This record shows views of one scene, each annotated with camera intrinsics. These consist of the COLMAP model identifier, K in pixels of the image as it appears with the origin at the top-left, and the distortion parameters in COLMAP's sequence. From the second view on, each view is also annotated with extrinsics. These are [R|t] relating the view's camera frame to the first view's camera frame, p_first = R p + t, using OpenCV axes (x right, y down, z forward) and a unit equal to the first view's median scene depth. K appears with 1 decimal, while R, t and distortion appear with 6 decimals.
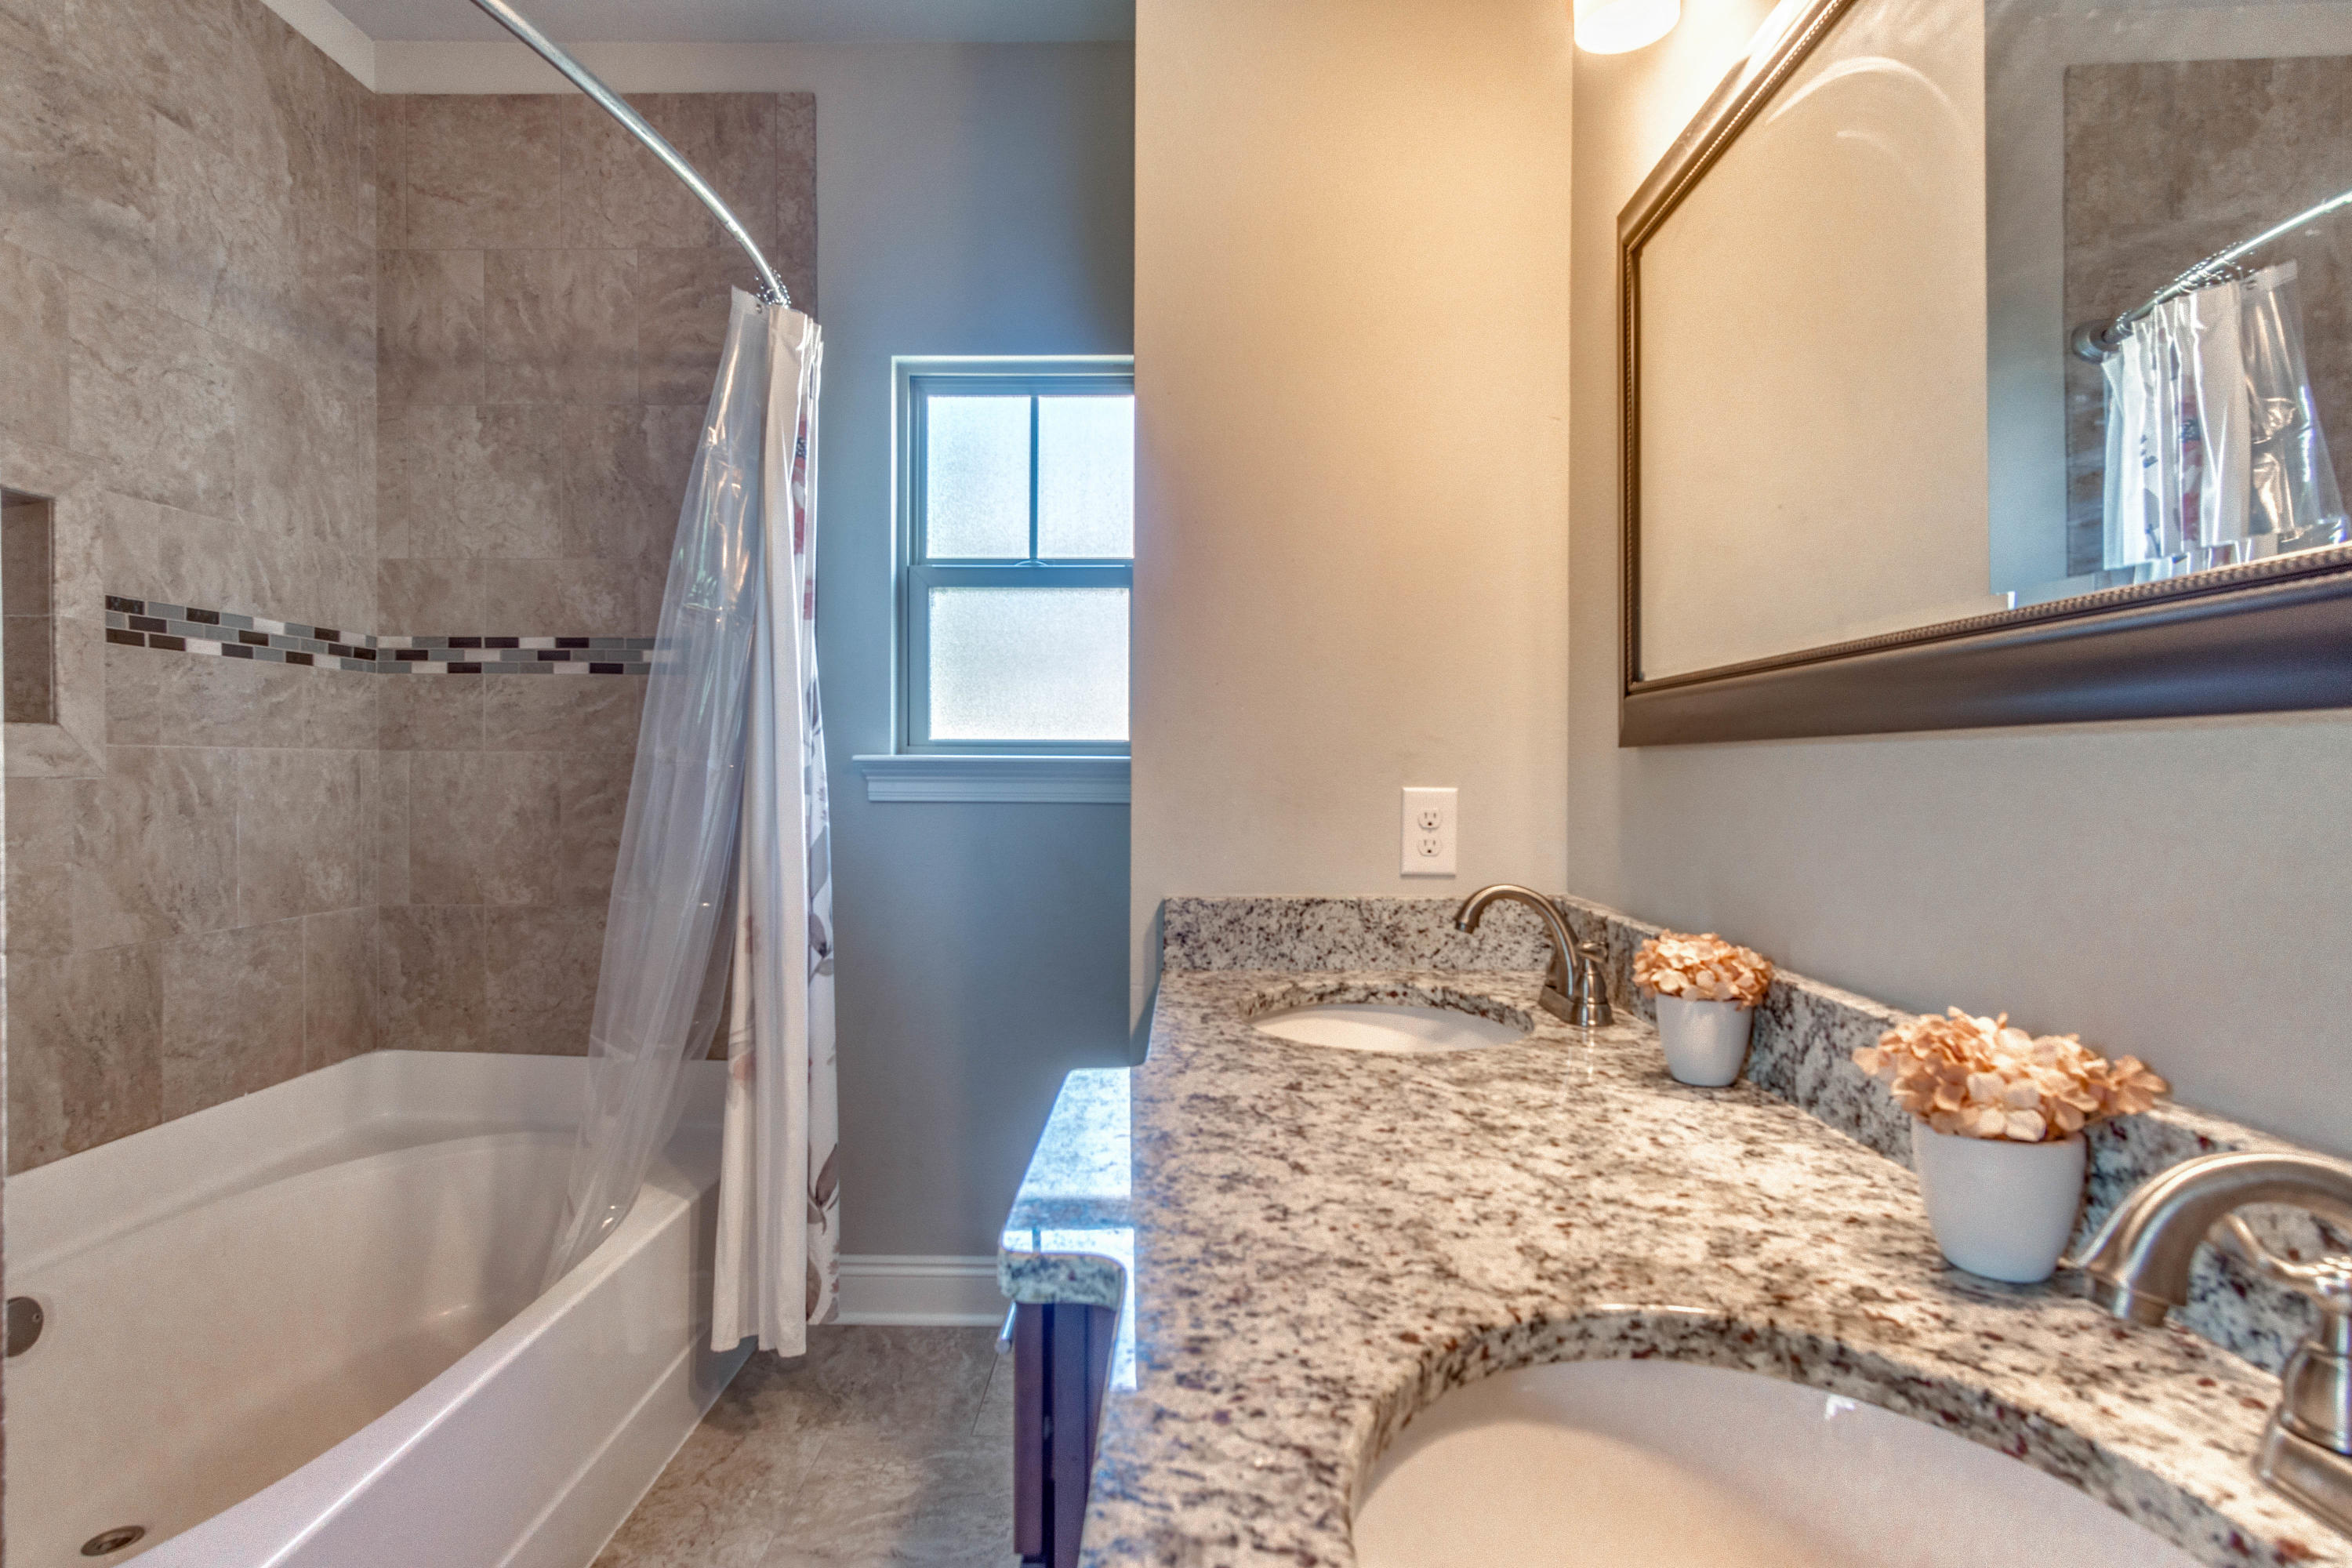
lens RADIAL K [[1197.3, 0, 1176.0], [0, 1197.3, 784.0], [0, 0, 1]] dist [0.002381, 0.002156]
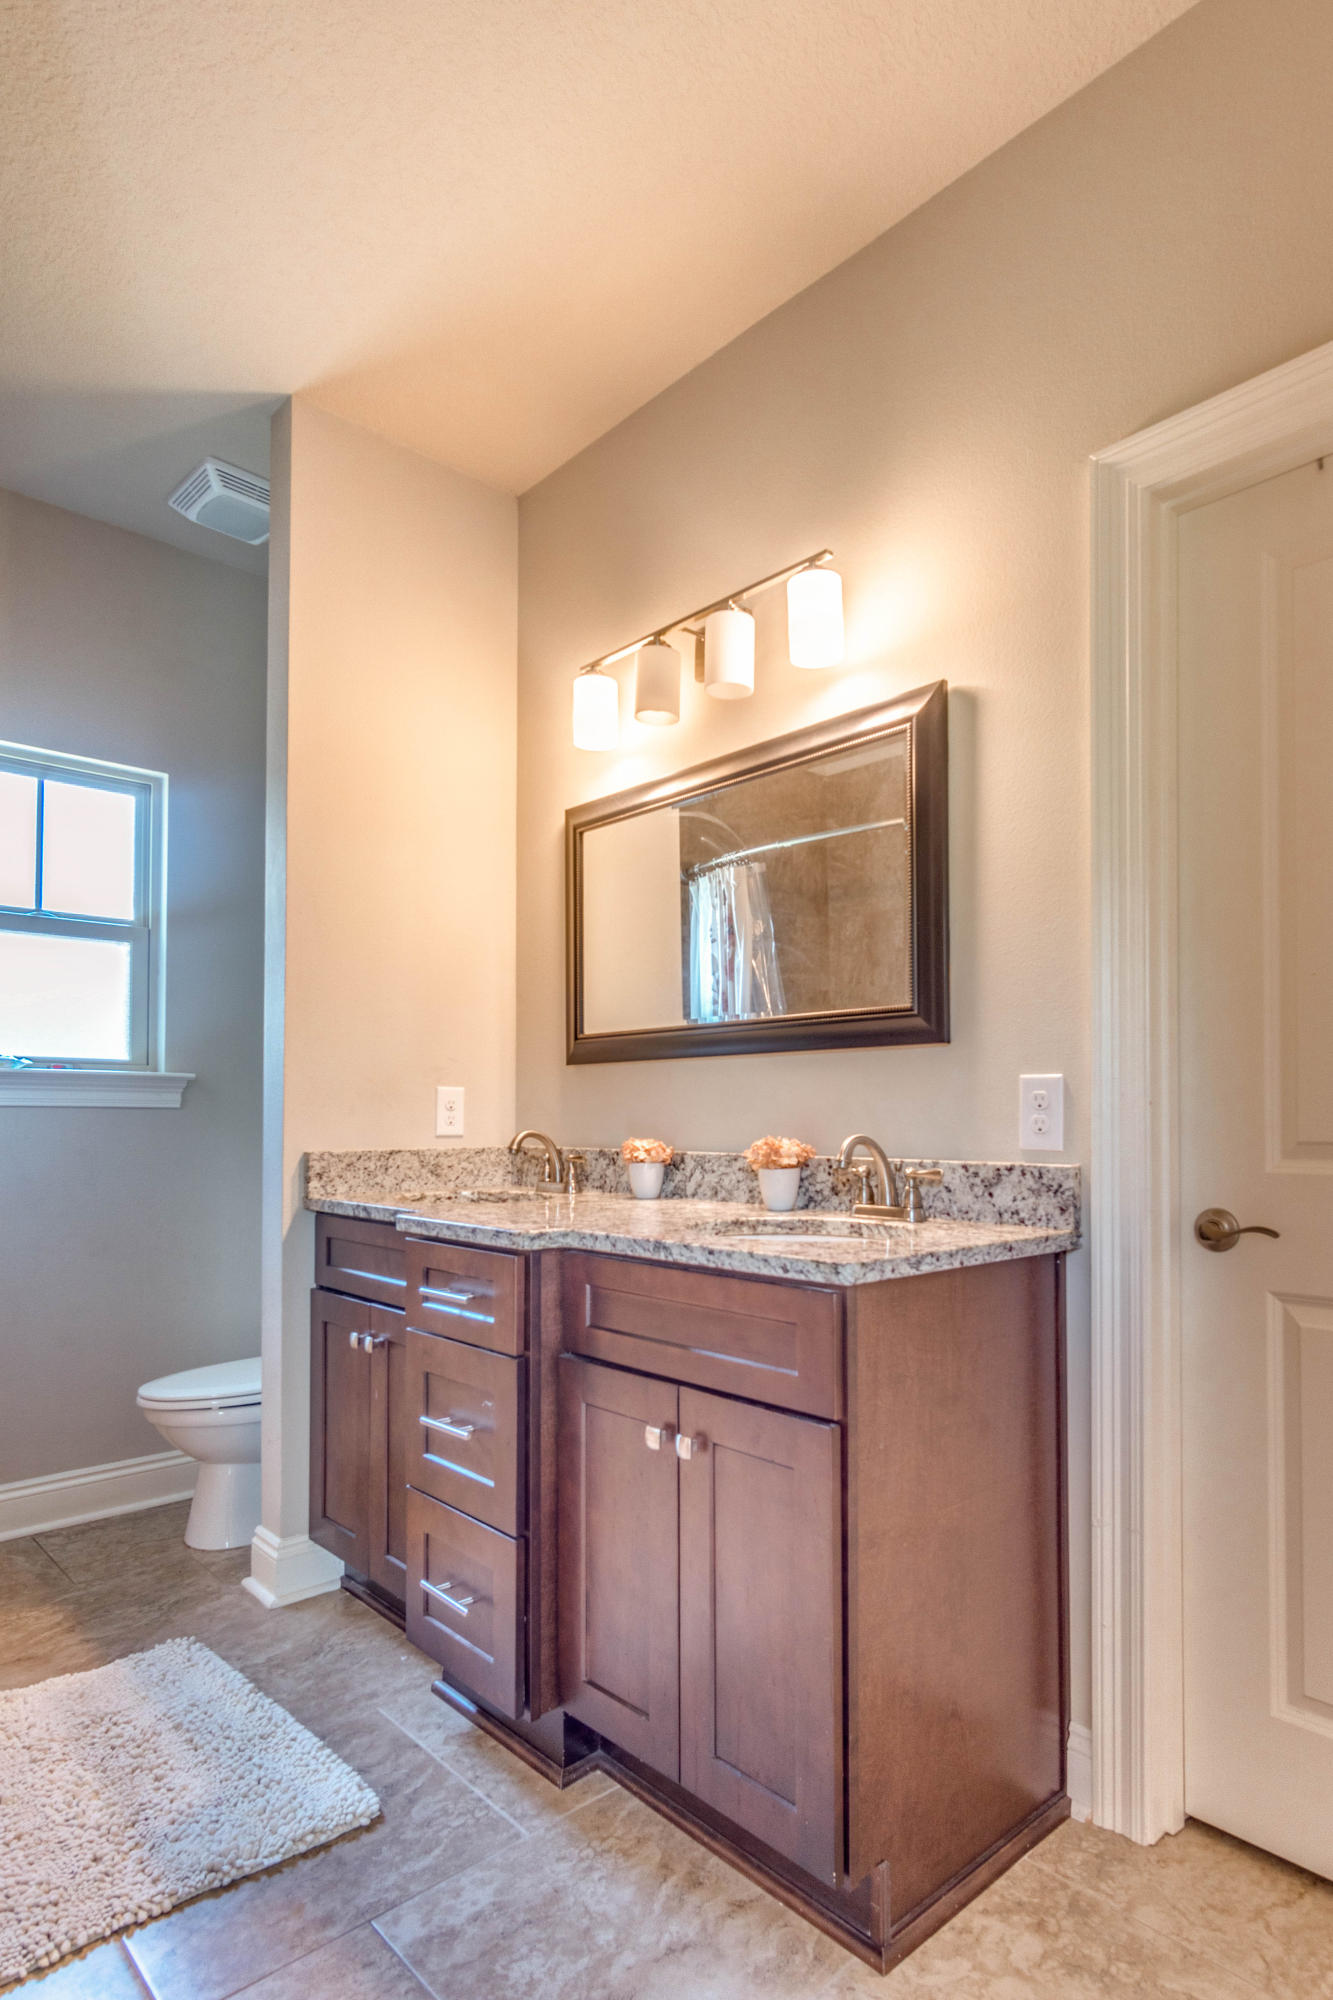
lens RADIAL K [[1106.8, 0, 668.7], [0, 1106.8, 1093.3], [0, 0, 1]] dist [0.000068, 0.000086]
pose [[0.739461, 0.013238, 0.673069, -0.667558], [0.008129, 0.999558, -0.028591, 0.062941], [-0.673150, 0.026614, 0.739027, -0.448146]]
